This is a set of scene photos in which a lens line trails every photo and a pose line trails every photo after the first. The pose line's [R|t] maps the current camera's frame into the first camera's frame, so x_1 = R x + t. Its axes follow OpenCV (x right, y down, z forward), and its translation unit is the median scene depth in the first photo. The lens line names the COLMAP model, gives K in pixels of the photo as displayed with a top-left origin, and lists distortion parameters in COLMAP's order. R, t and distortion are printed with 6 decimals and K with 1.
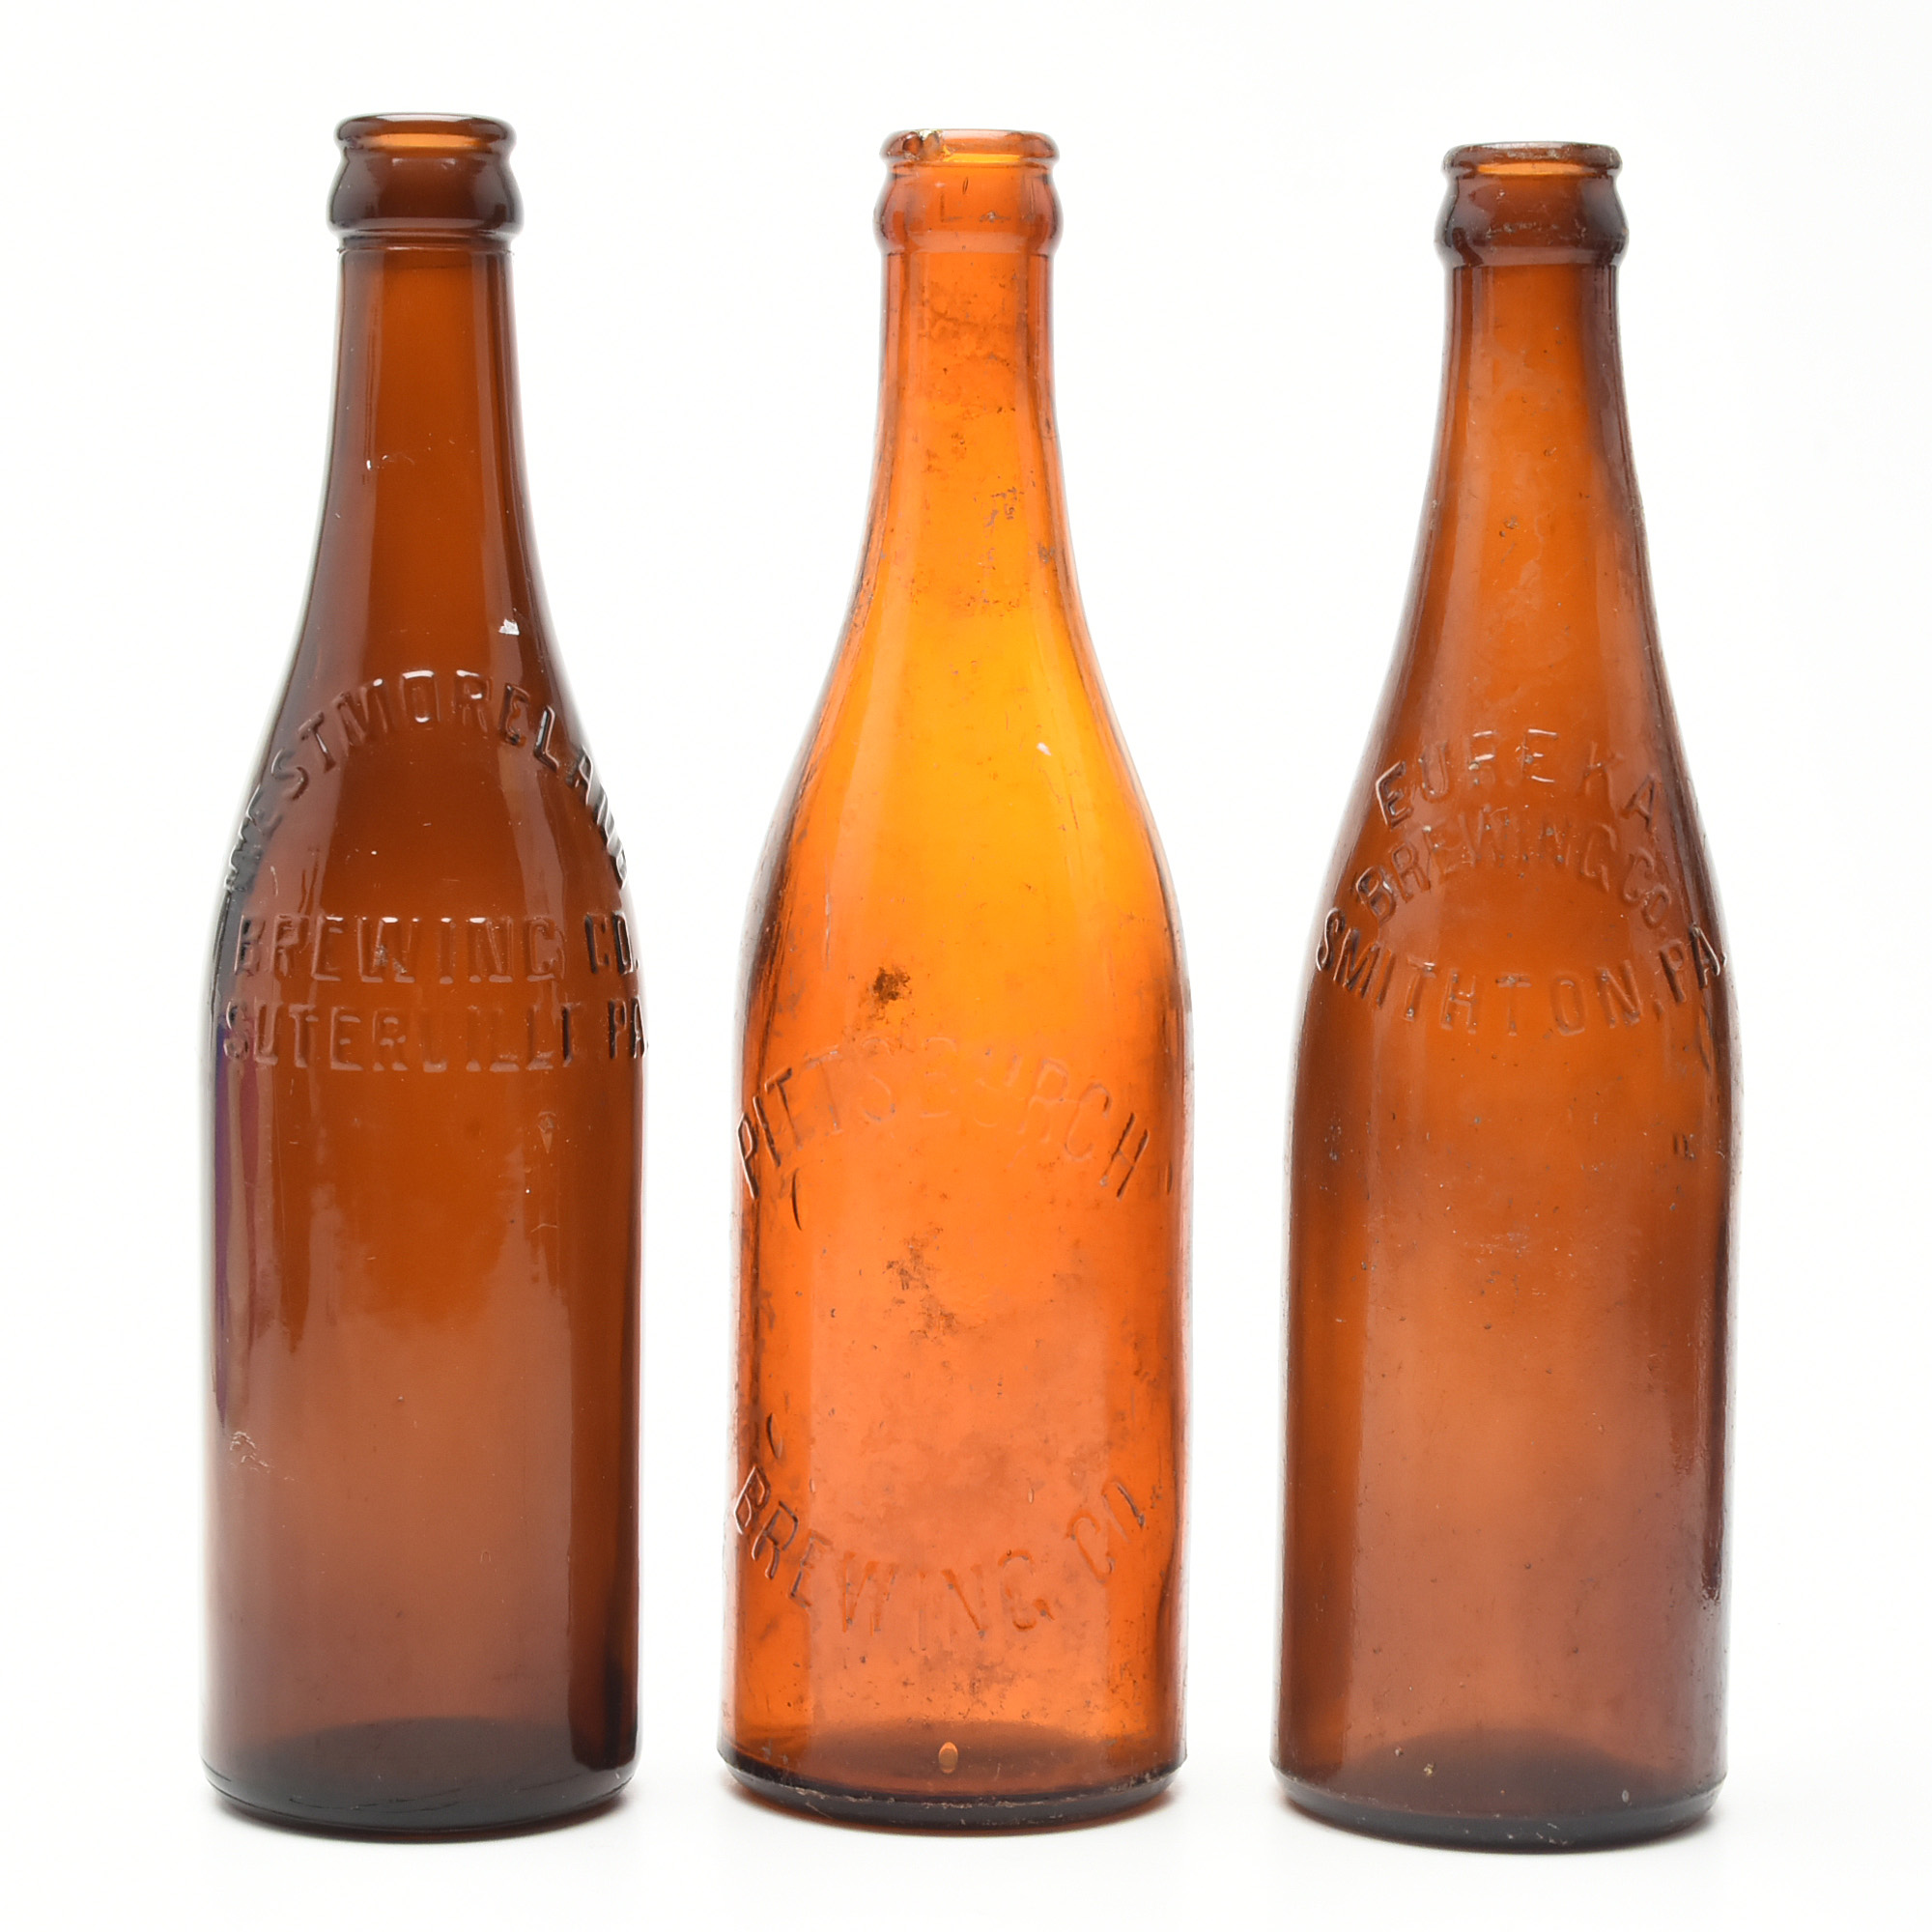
lens RADIAL K [[5014.0, 0, 967.3], [0, 5014.0, 974.3], [0, 0, 1]] dist [-0.094451, 0.000000]
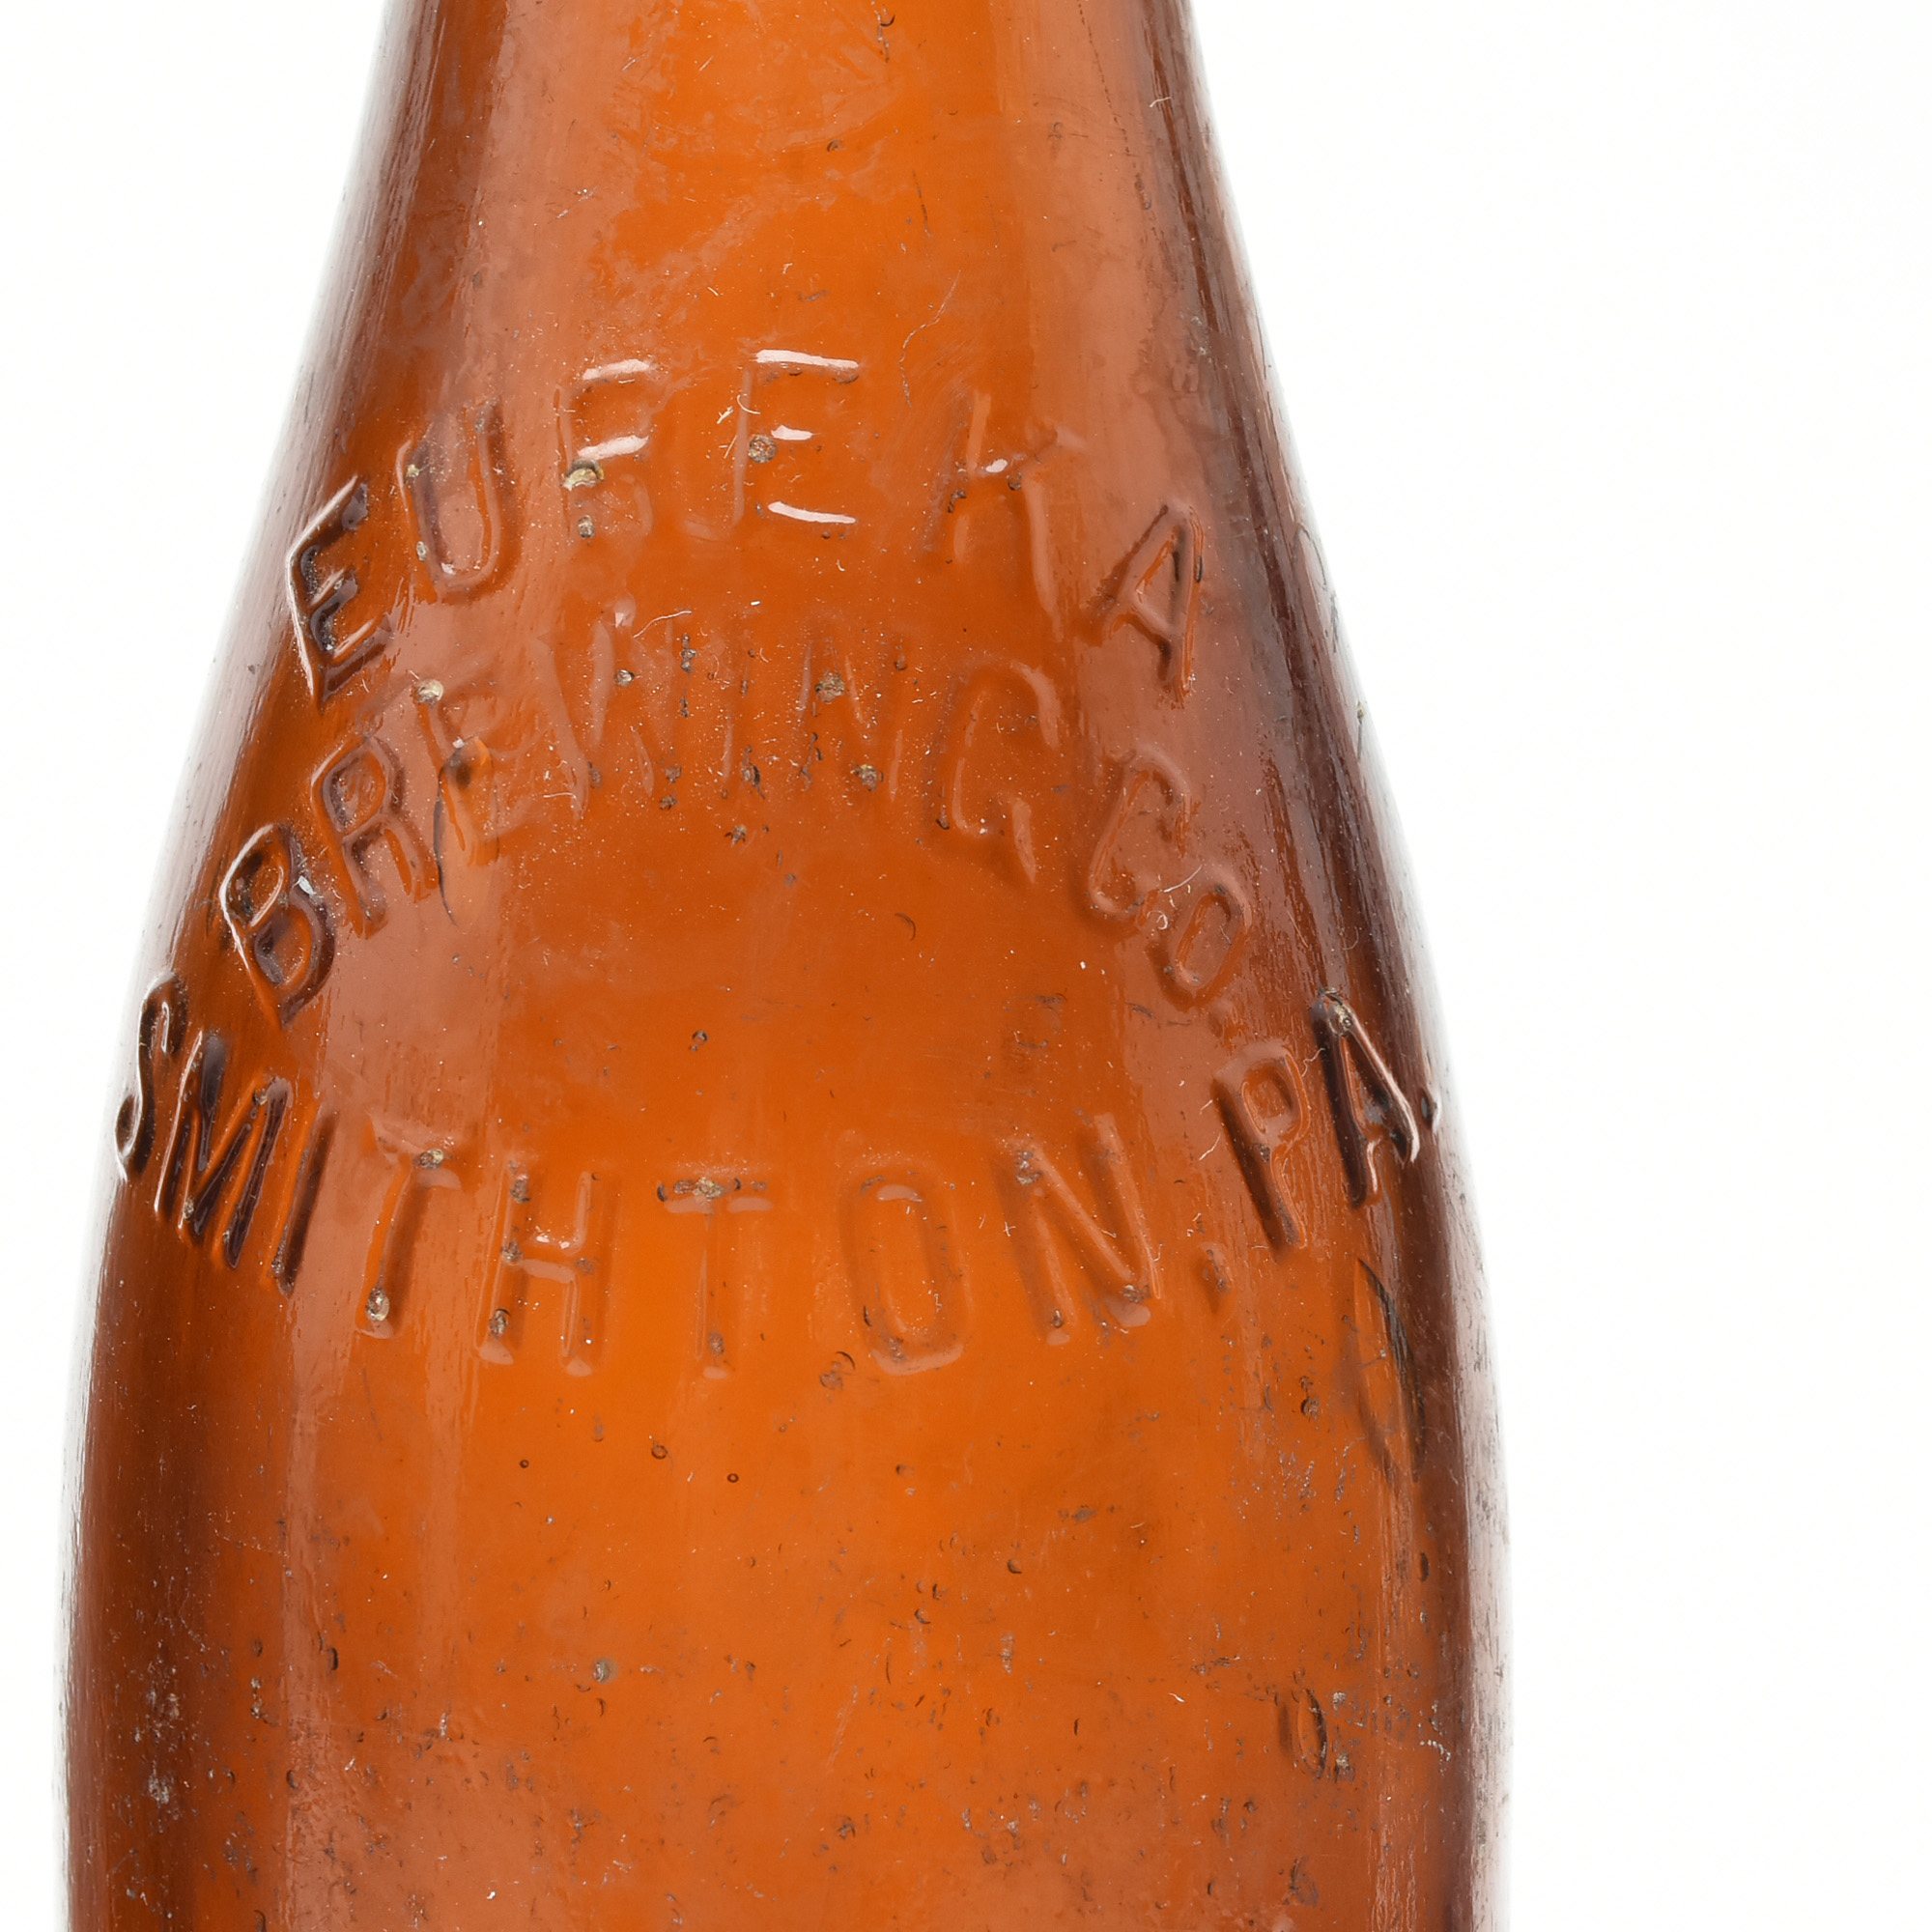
lens RADIAL K [[7027.8, 0, 963.0], [0, 7027.8, 962.4], [0, 0, 1]] dist [-0.054370, 0.000000]
pose [[0.996986, -0.019831, 0.075004, 0.091622], [0.022933, 0.998907, -0.040727, 0.004942], [-0.074114, 0.042324, 0.996351, 0.580224]]
